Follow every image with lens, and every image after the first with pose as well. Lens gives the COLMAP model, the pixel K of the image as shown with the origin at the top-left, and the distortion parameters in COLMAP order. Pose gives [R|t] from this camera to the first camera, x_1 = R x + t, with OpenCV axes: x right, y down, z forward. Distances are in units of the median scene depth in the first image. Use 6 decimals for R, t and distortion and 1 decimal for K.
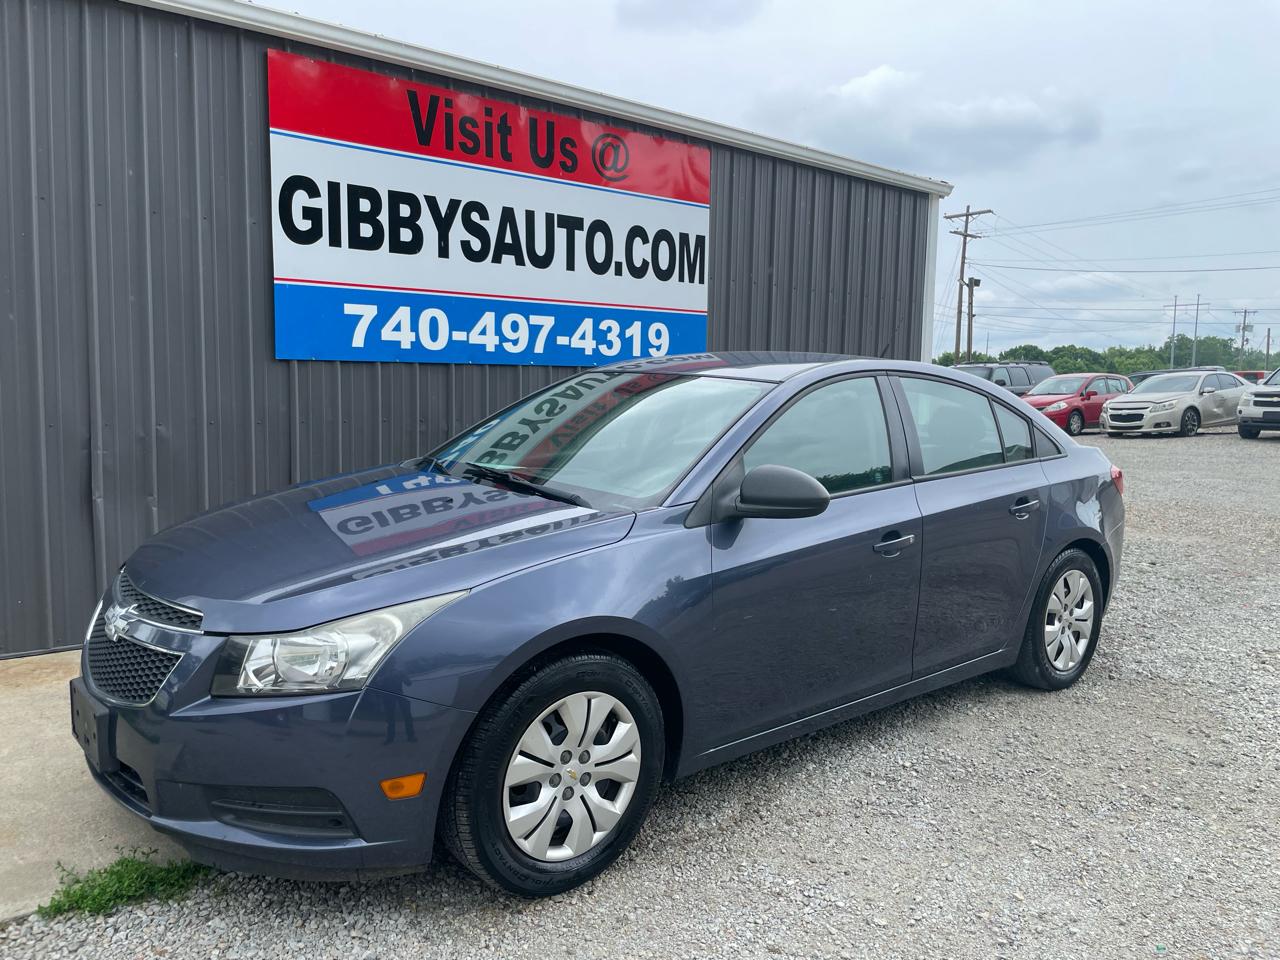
lens RADIAL K [[988.7, 0, 650.0], [0, 988.7, 471.1], [0, 0, 1]] dist [0.080551, -0.107921]
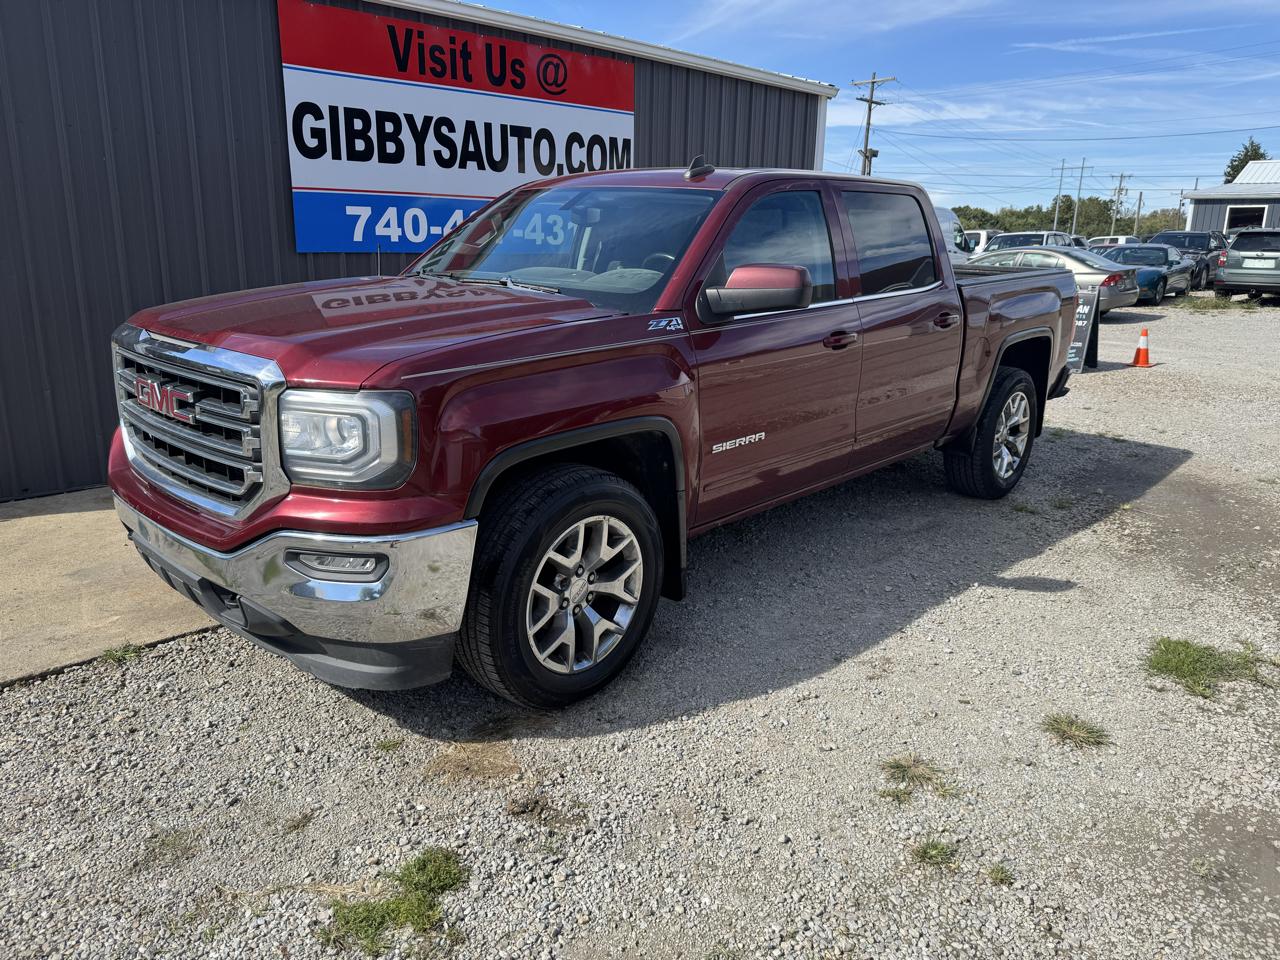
lens RADIAL K [[931.4, 0, 626.5], [0, 931.4, 483.5], [0, 0, 1]] dist [0.070416, -0.142923]
pose [[0.998486, -0.017232, 0.052235, -0.019327], [0.008402, 0.986295, 0.164778, -0.013965], [-0.054359, -0.164090, 0.984947, -0.228522]]
